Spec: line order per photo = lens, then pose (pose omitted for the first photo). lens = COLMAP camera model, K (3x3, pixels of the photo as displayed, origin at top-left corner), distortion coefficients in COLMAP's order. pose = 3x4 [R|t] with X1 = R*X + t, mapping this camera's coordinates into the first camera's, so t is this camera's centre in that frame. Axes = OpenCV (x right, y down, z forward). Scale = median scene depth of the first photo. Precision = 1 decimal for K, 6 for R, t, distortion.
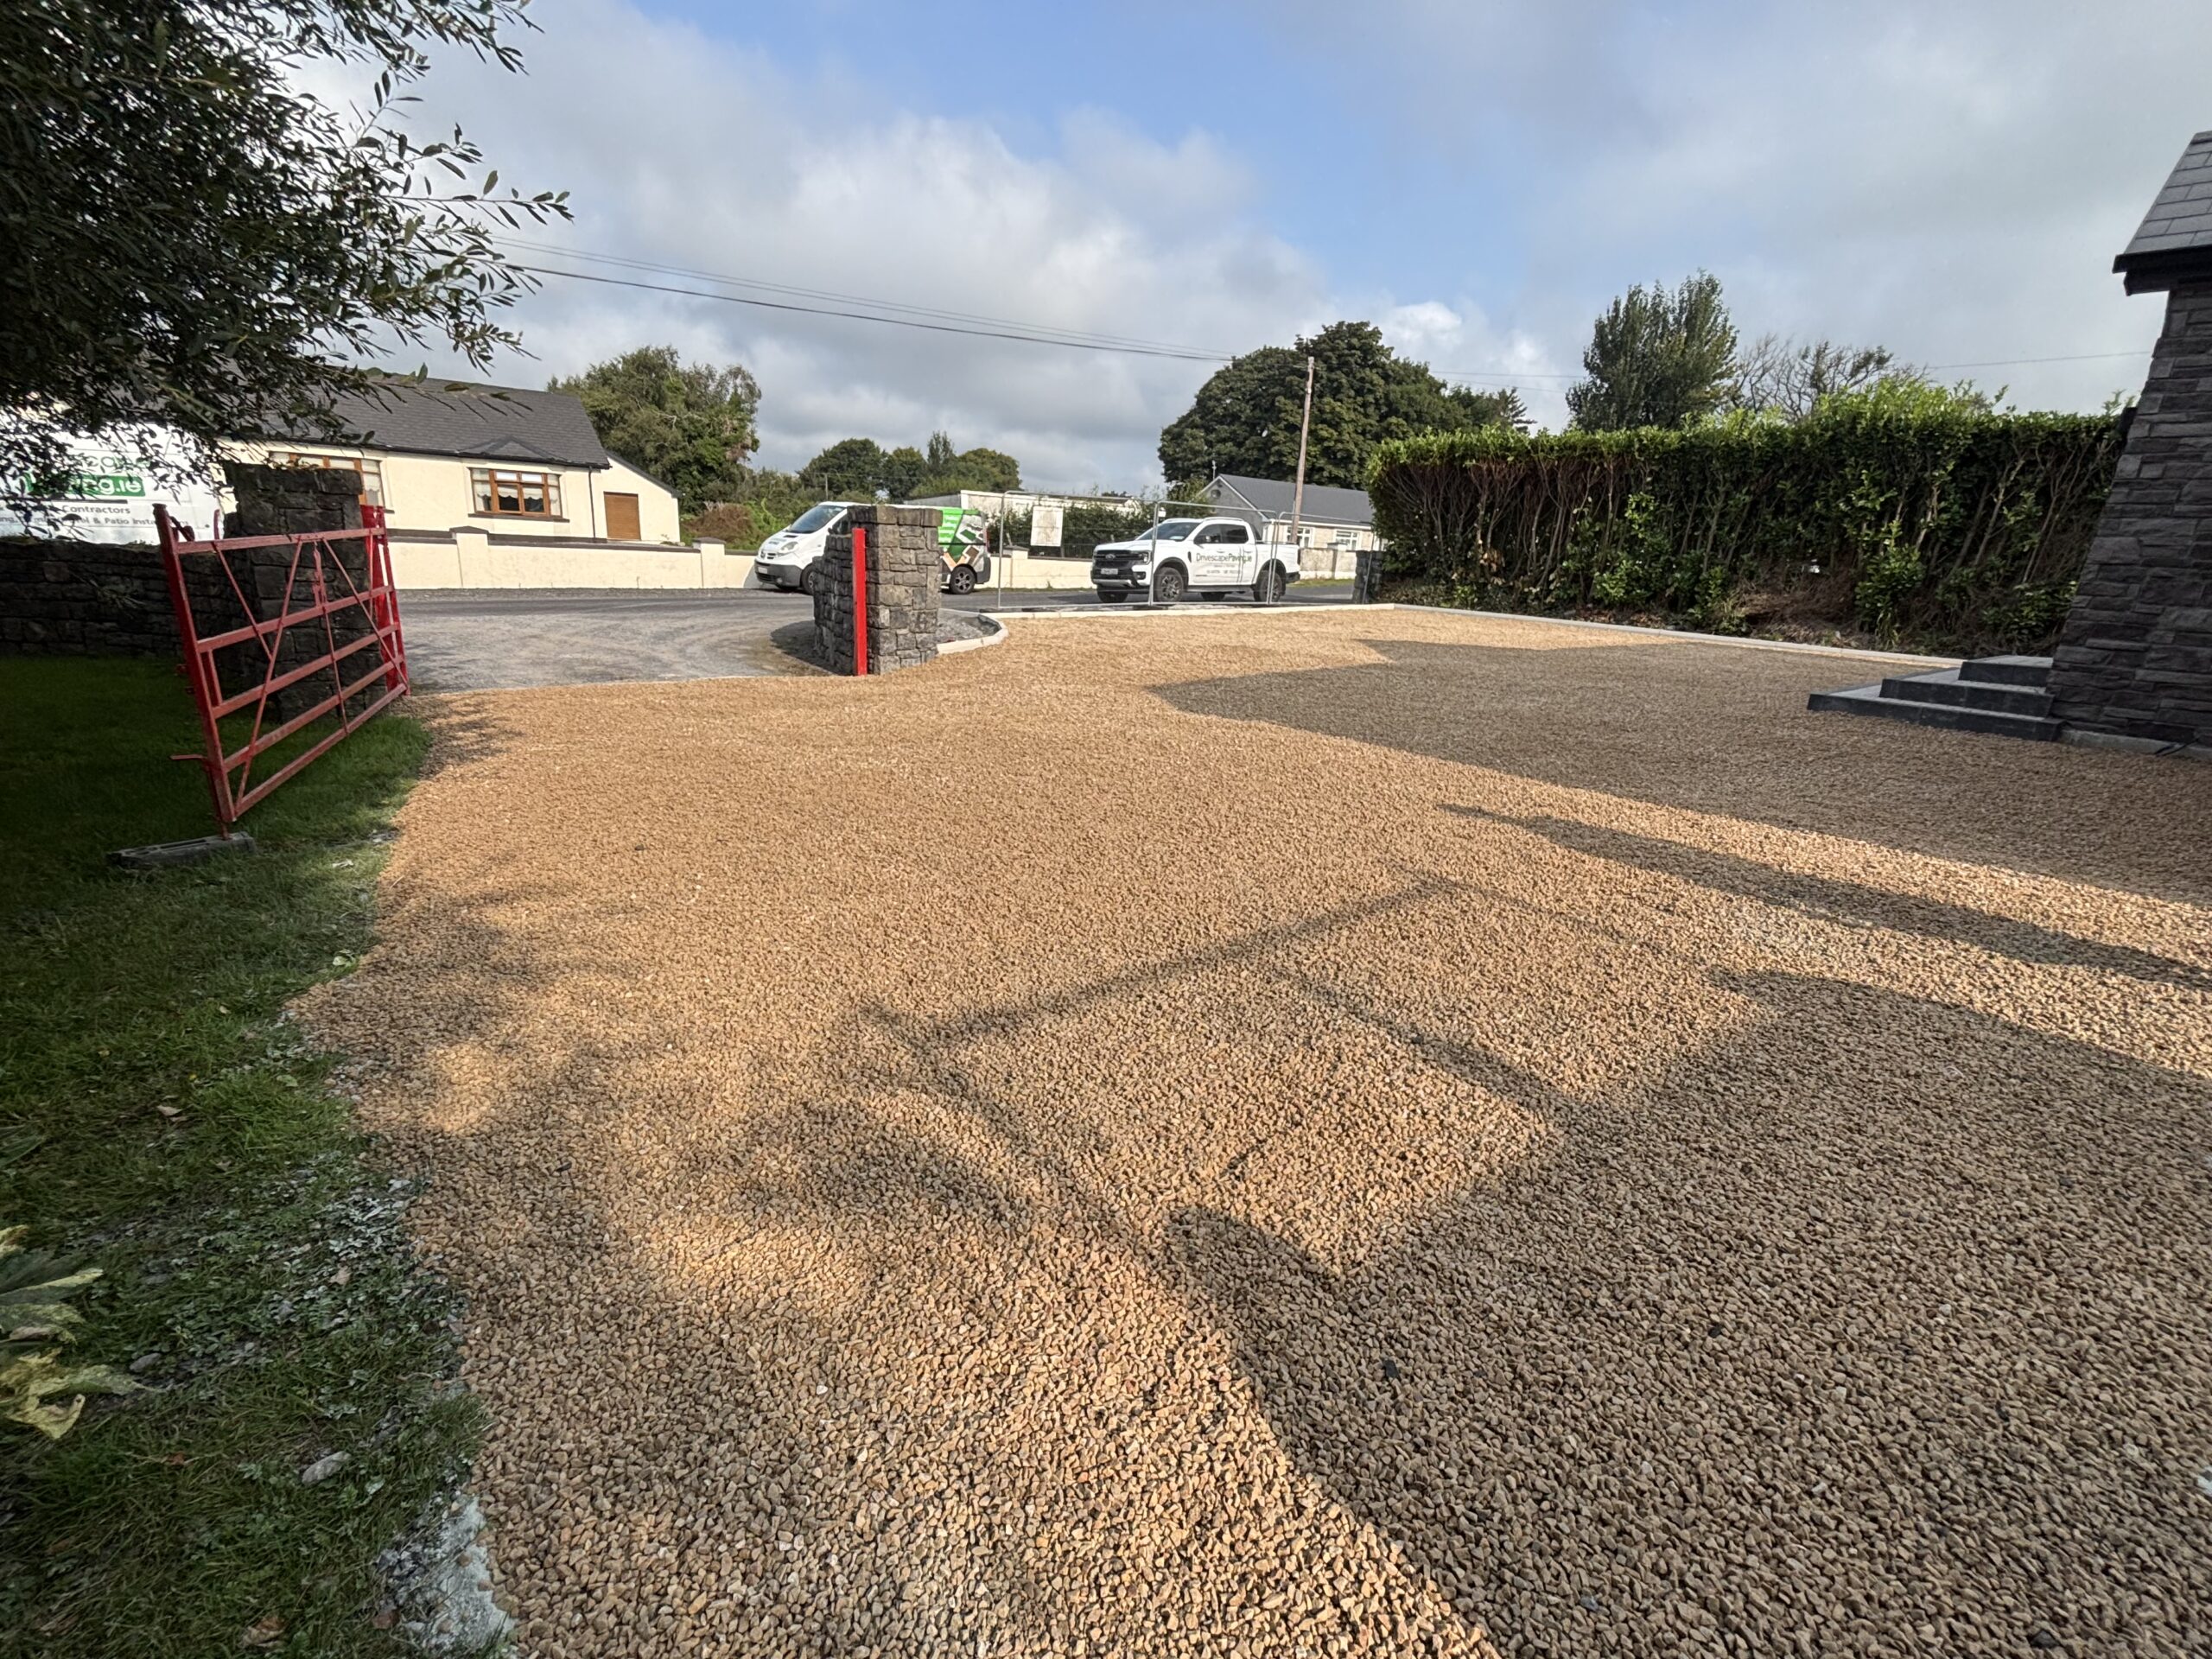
lens RADIAL K [[1020.5, 0, 1106.0], [0, 1020.5, 829.5], [0, 0, 1]] dist [-0.001119, 0.005222]
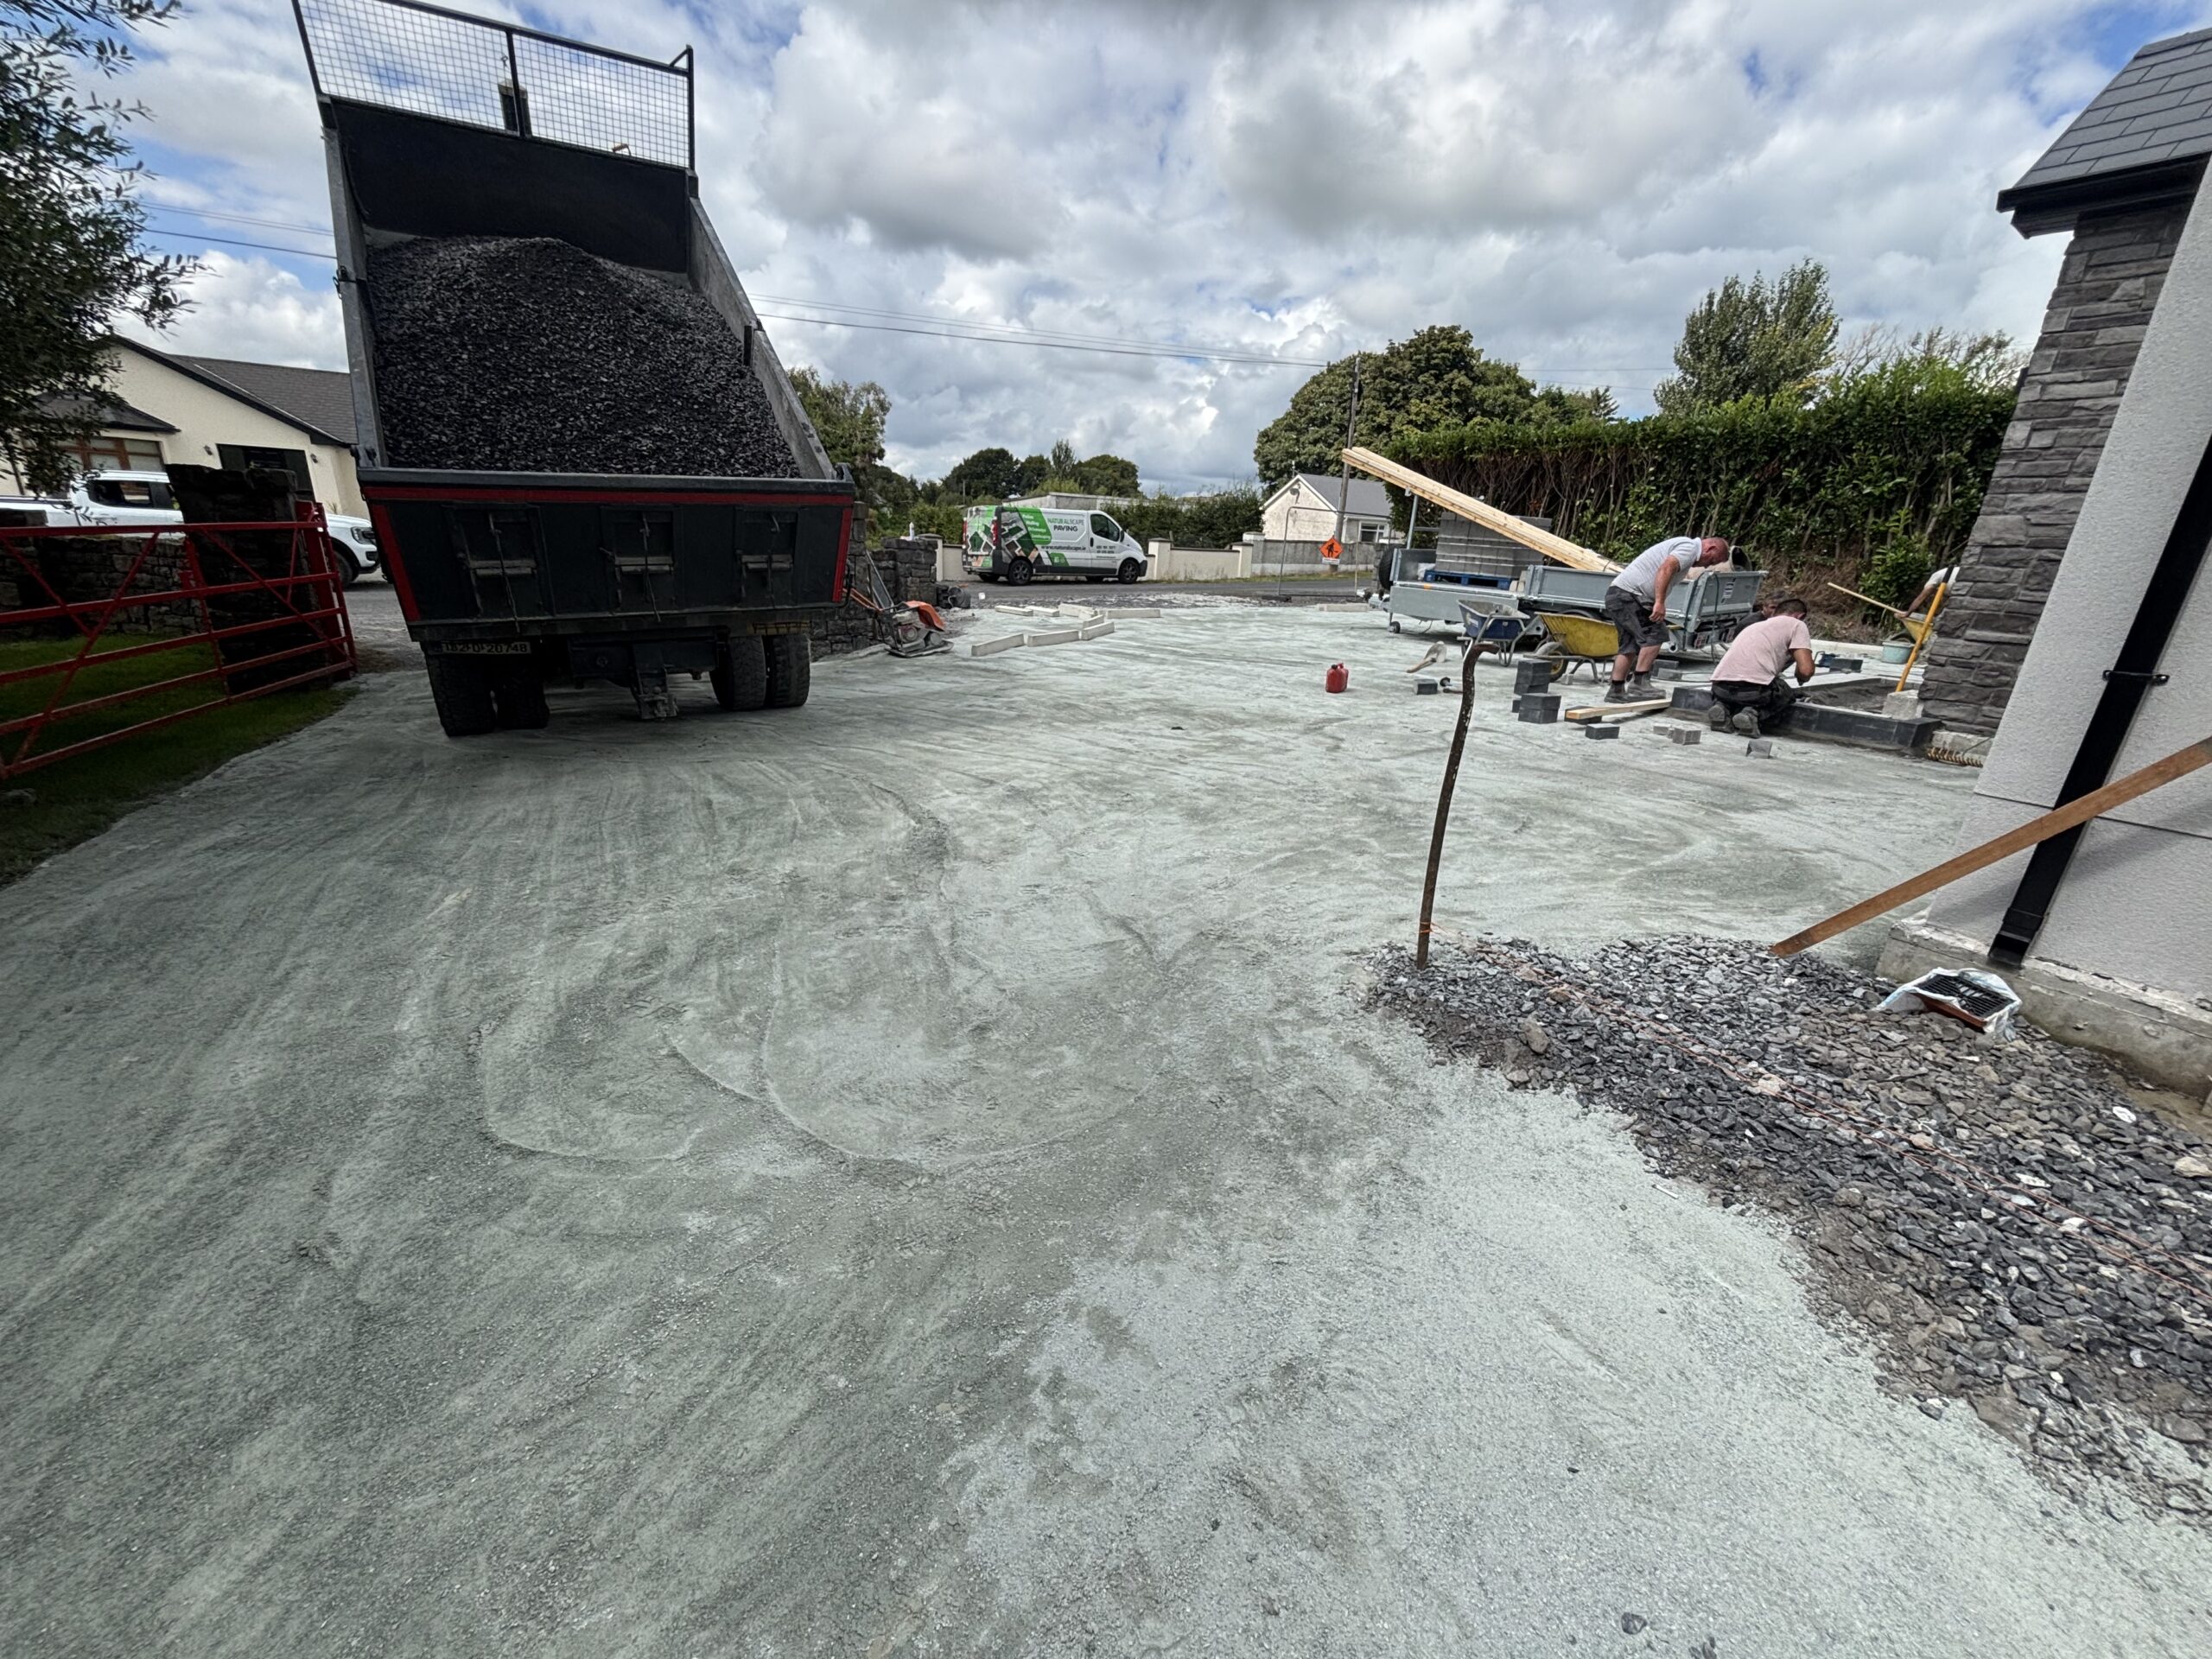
lens RADIAL K [[916.3, 0, 1106.0], [0, 916.3, 829.5], [0, 0, 1]] dist [0.012299, 0.000071]
pose [[0.992135, 0.034586, -0.120298, 0.098573], [-0.030988, 0.999019, 0.031647, -0.003941], [0.121275, -0.027671, 0.992233, 0.028944]]
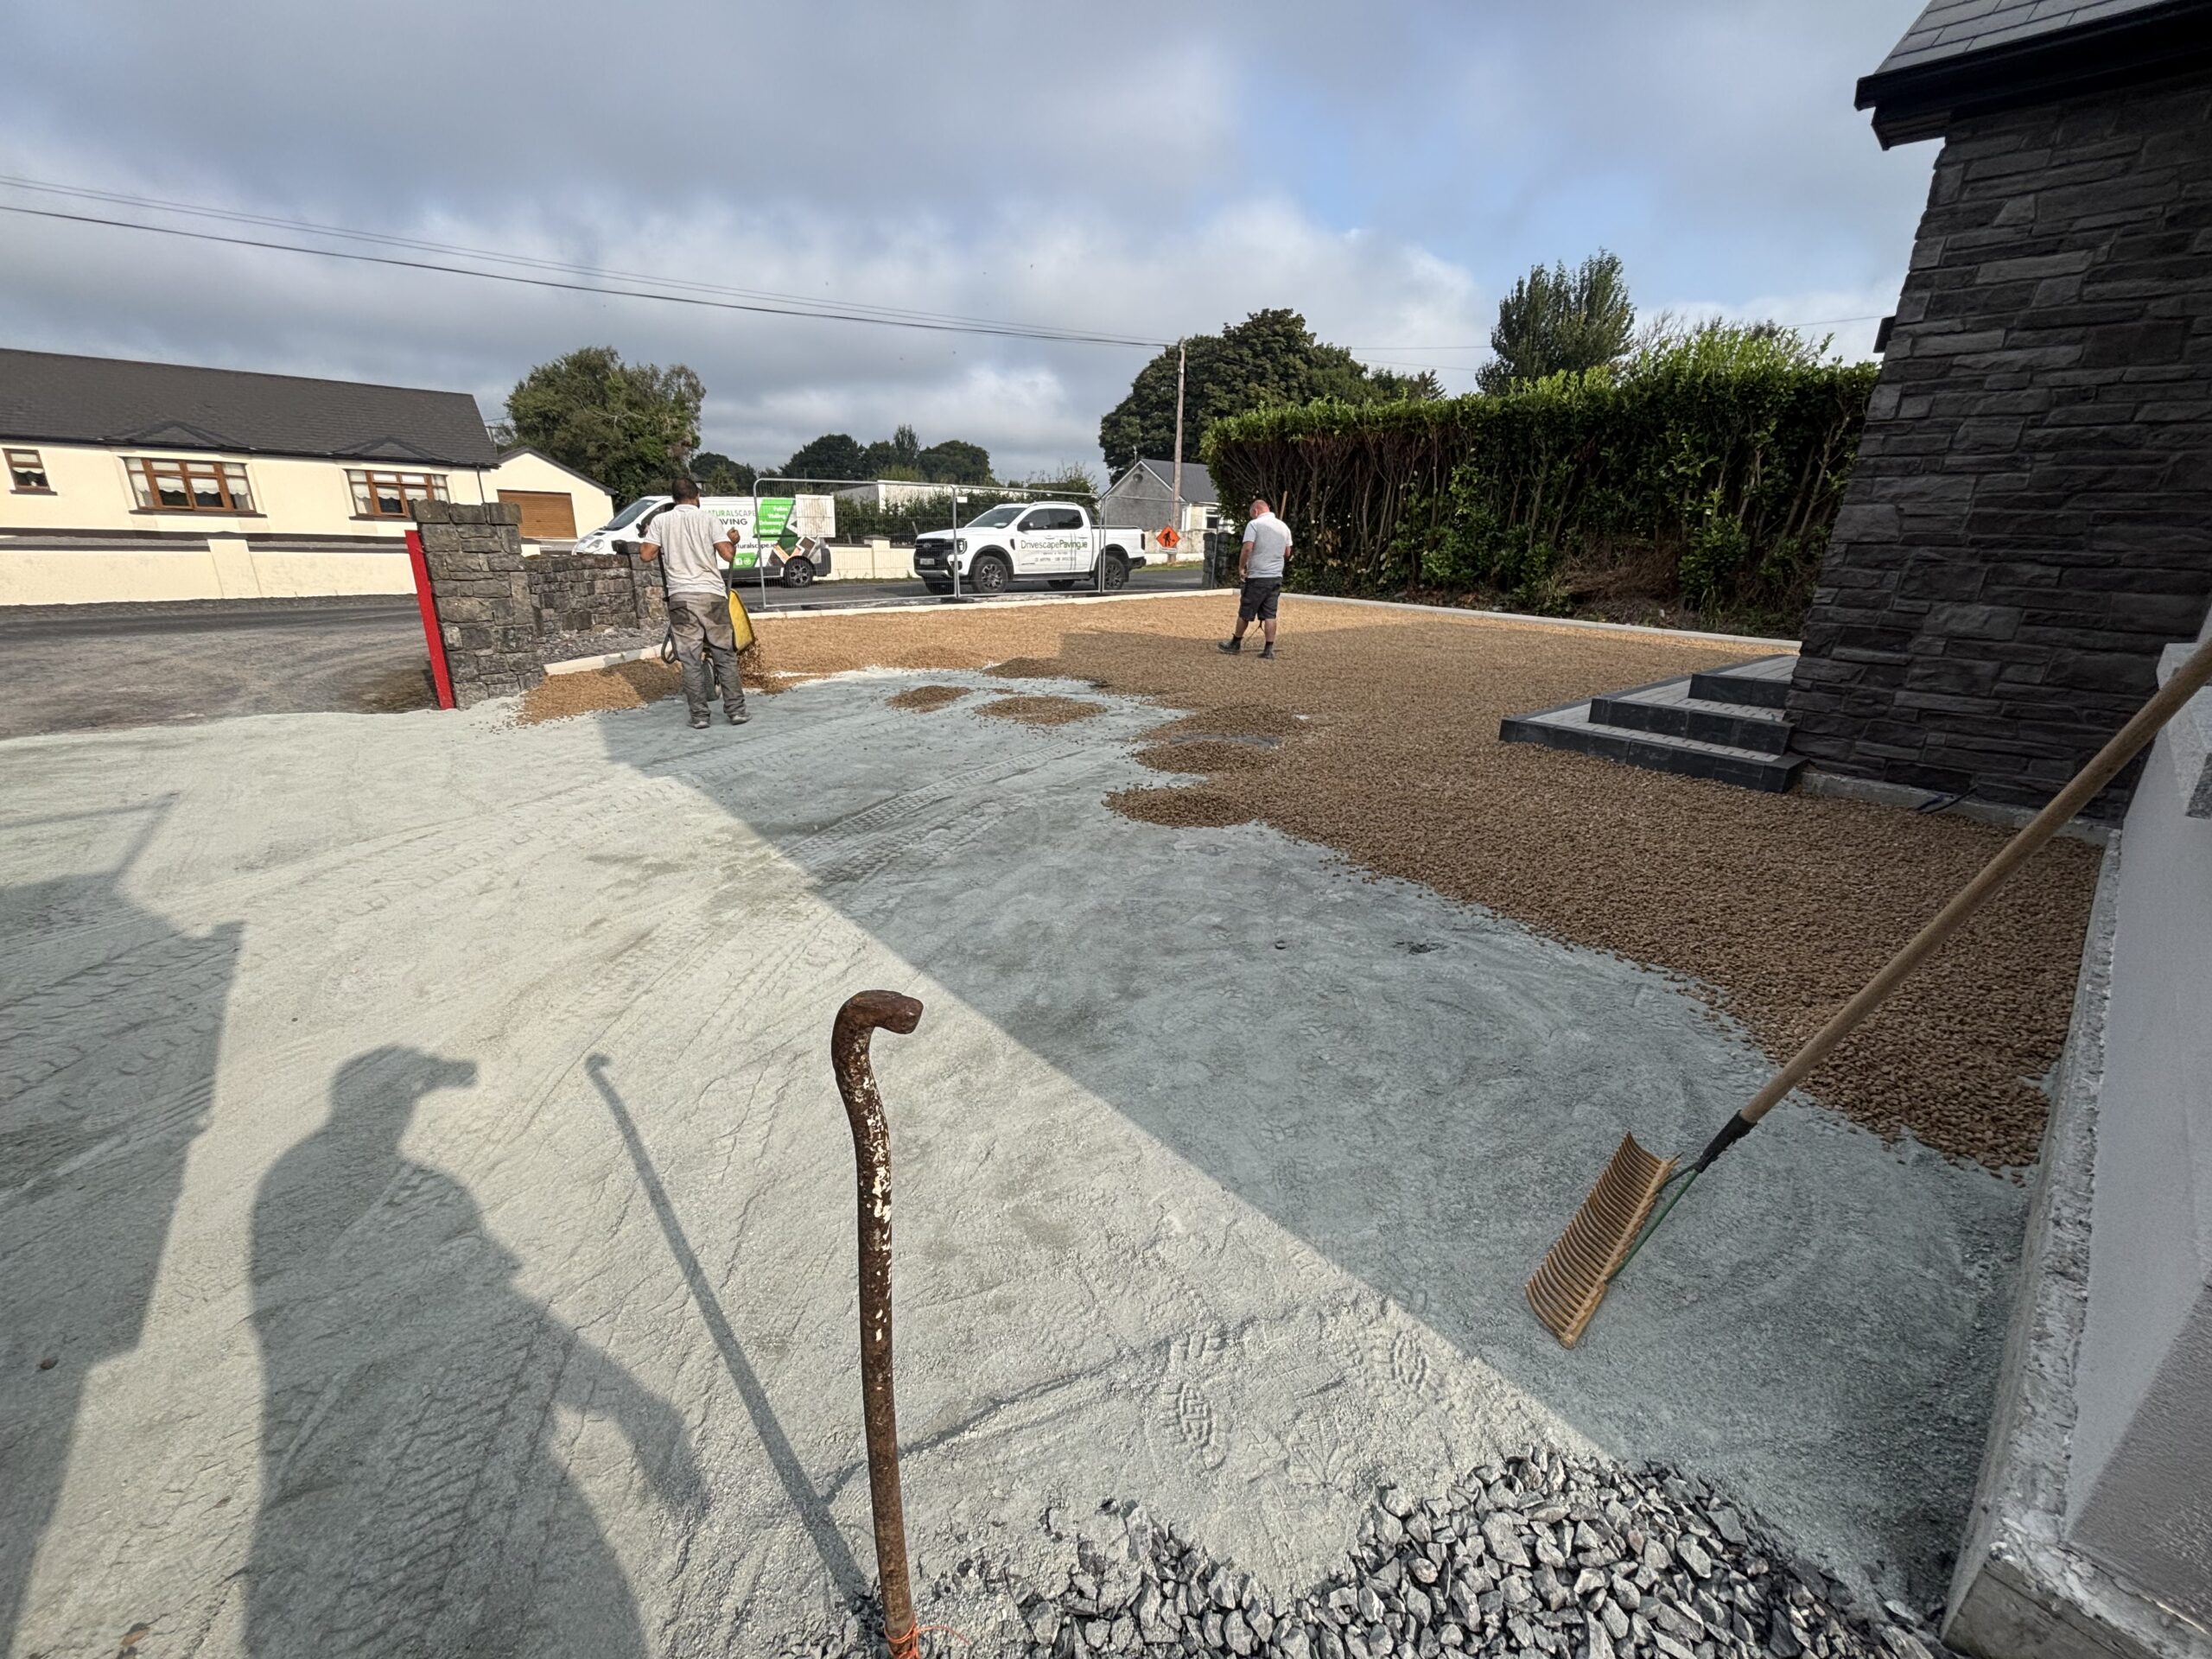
lens RADIAL K [[919.6, 0, 1106.0], [0, 919.6, 829.5], [0, 0, 1]] dist [-0.005055, 0.006532]
pose [[0.999558, -0.028267, 0.009257, 0.138095], [0.027825, 0.998609, 0.044789, -0.032191], [-0.010510, -0.044511, 0.998954, 0.111407]]
